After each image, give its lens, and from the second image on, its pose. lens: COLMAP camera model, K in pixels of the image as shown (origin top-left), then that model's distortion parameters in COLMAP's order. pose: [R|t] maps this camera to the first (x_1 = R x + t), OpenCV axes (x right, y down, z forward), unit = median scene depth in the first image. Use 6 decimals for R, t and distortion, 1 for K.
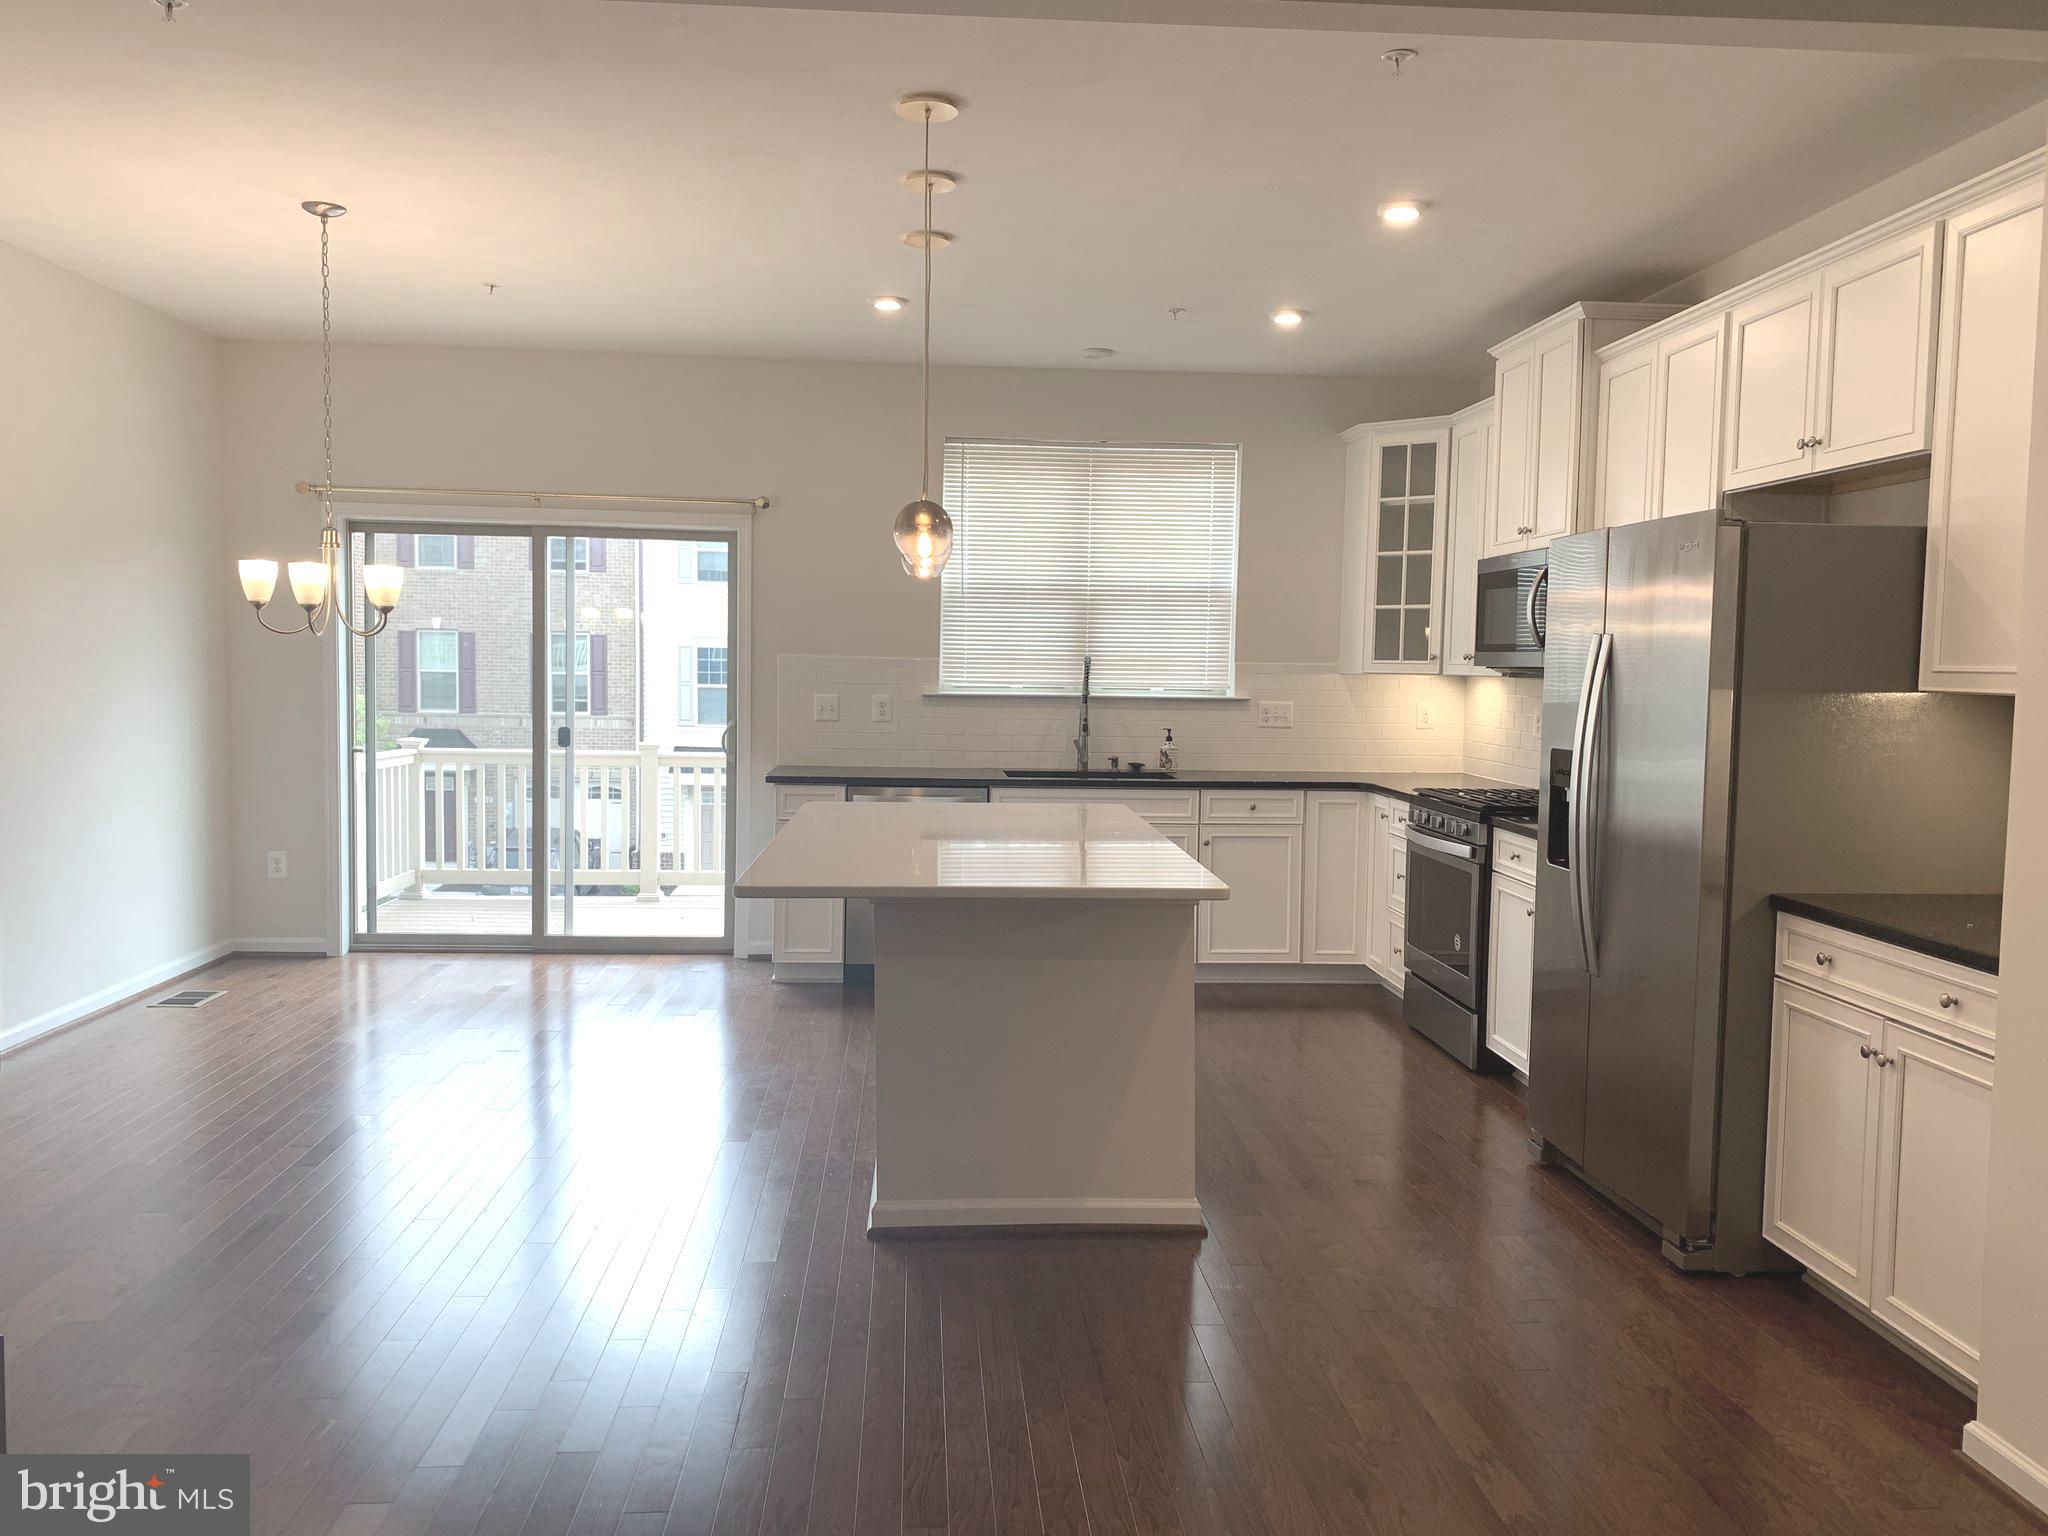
lens RADIAL K [[1588.9, 0, 1026.2], [0, 1588.9, 788.0], [0, 0, 1]] dist [0.092356, -0.147026]
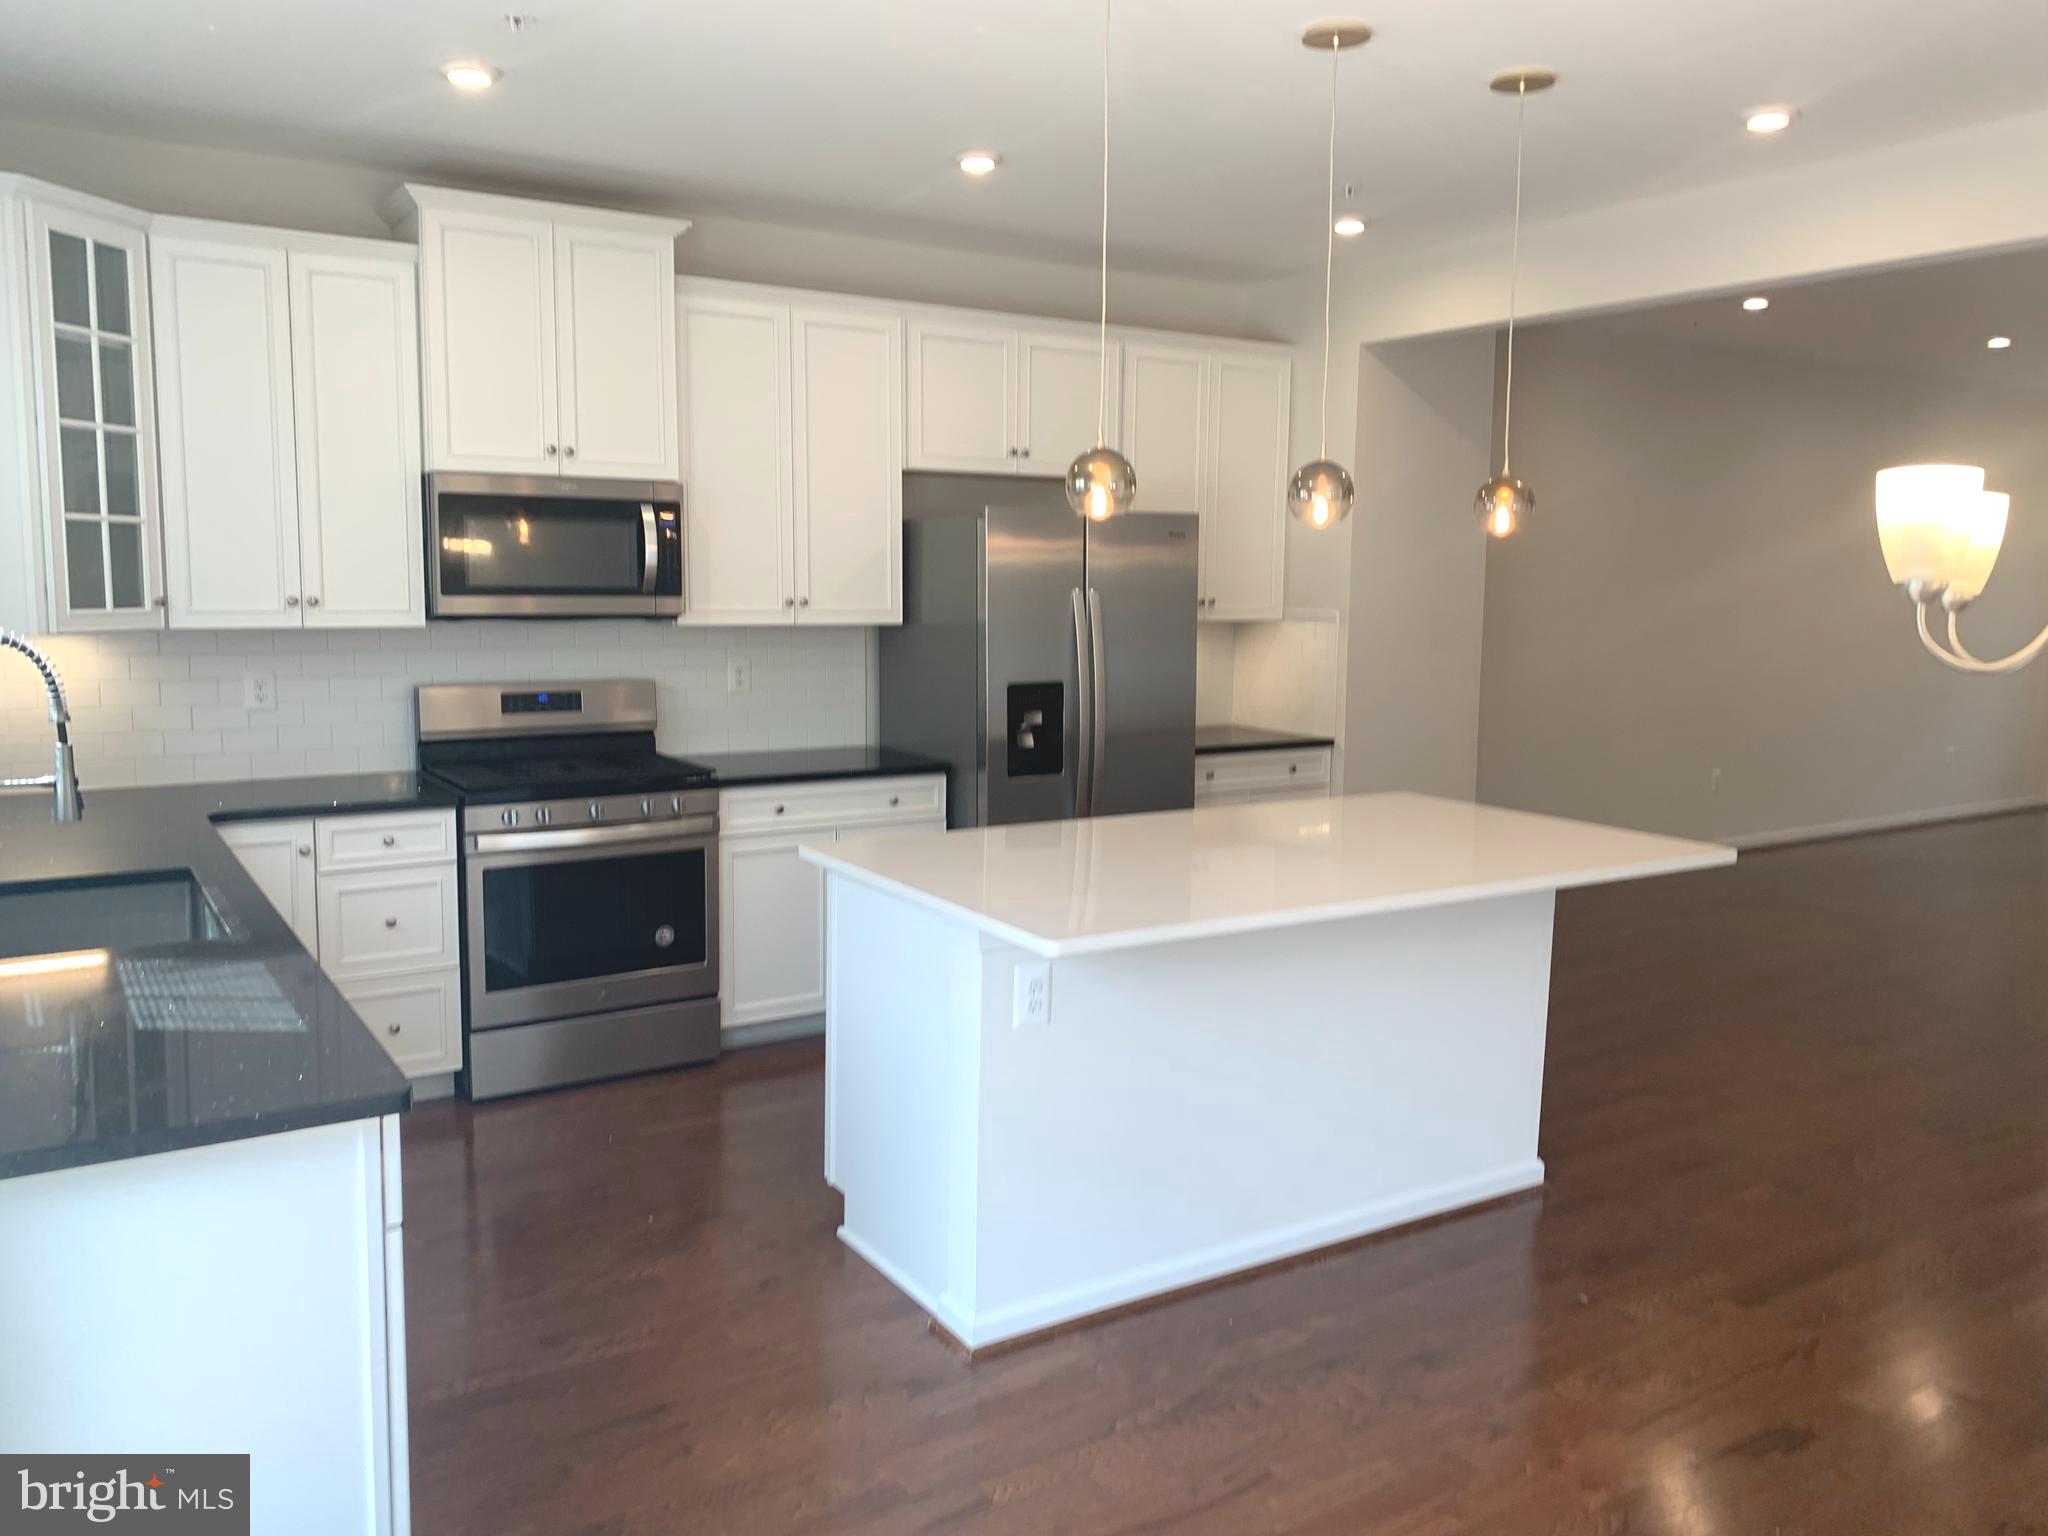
lens RADIAL K [[1623.2, 0, 1030.3], [0, 1623.2, 748.7], [0, 0, 1]] dist [0.073332, -0.110902]
pose [[-0.490359, -0.113340, 0.864119, -0.469510], [0.054833, 0.985531, 0.160380, -0.109100], [-0.869794, 0.126026, -0.477049, 1.013906]]
